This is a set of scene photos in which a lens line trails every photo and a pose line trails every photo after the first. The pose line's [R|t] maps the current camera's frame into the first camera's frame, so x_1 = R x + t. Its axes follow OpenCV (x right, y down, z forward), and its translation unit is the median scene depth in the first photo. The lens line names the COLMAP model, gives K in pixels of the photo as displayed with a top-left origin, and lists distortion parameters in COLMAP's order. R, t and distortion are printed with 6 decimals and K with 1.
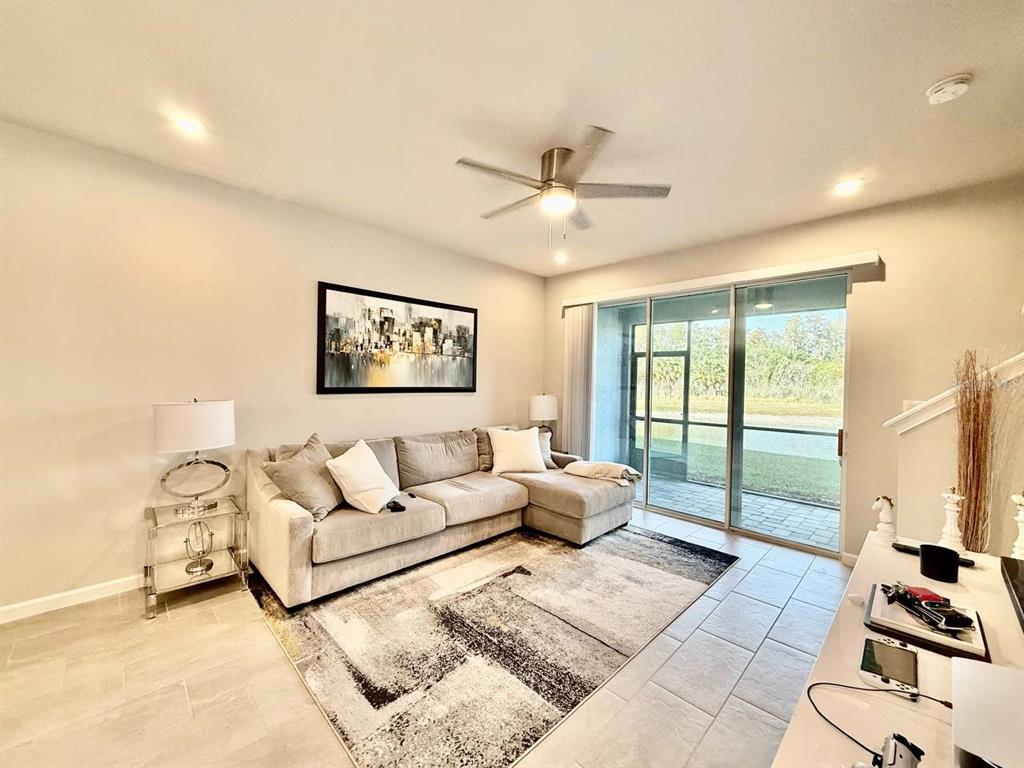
lens RADIAL K [[407.5, 0, 514.5], [0, 407.5, 384.6], [0, 0, 1]] dist [-0.000701, 0.000567]
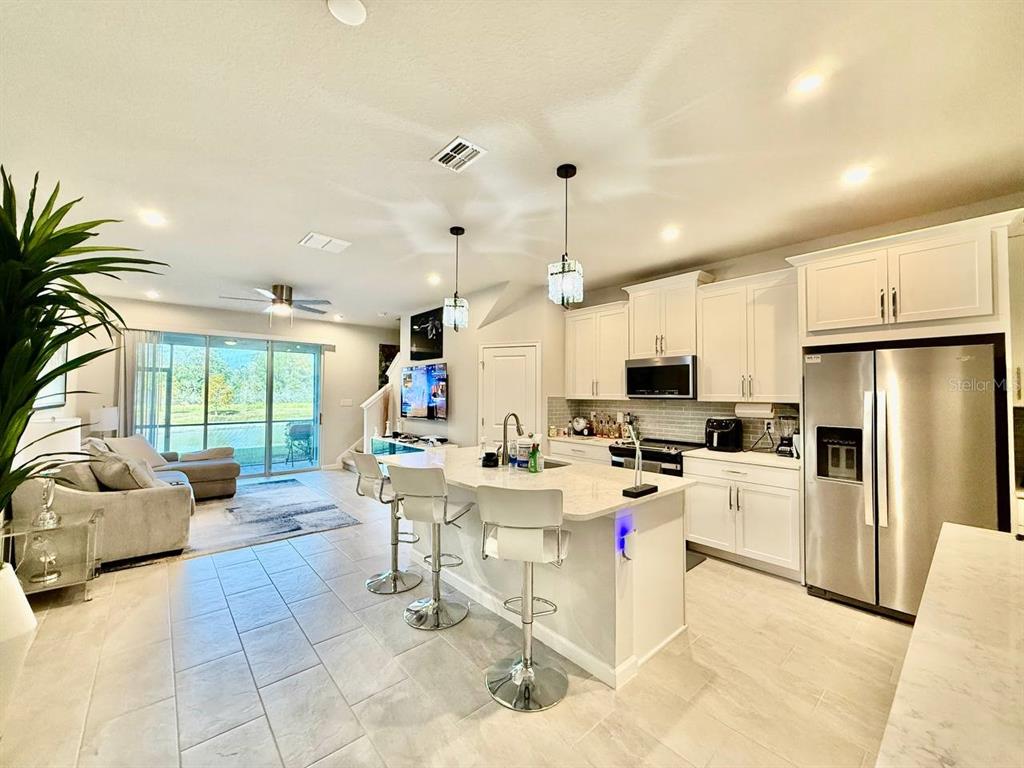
lens RADIAL K [[407.5, 0, 508.1], [0, 407.5, 384.3], [0, 0, 1]] dist [-0.000701, 0.000567]
pose [[0.068407, 0.008853, 0.997618, -1.317640], [0.008006, 0.999924, -0.009422, -0.024424], [-0.997625, 0.008632, 0.068331, -0.204750]]
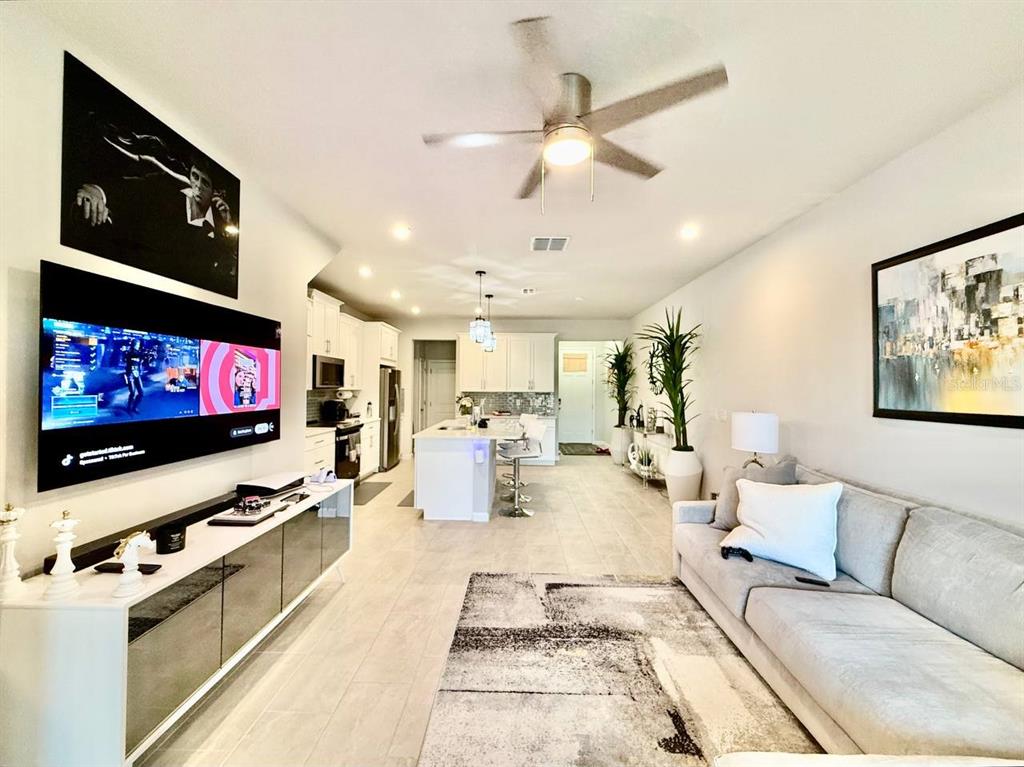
lens RADIAL K [[407.5, 0, 505.3], [0, 407.5, 382.2], [0, 0, 1]] dist [-0.000701, 0.000567]
pose [[-0.727635, -0.032750, -0.685182, 0.478716], [-0.029274, 0.999432, -0.016682, -0.007611], [0.685340, 0.007919, -0.728181, 1.026307]]
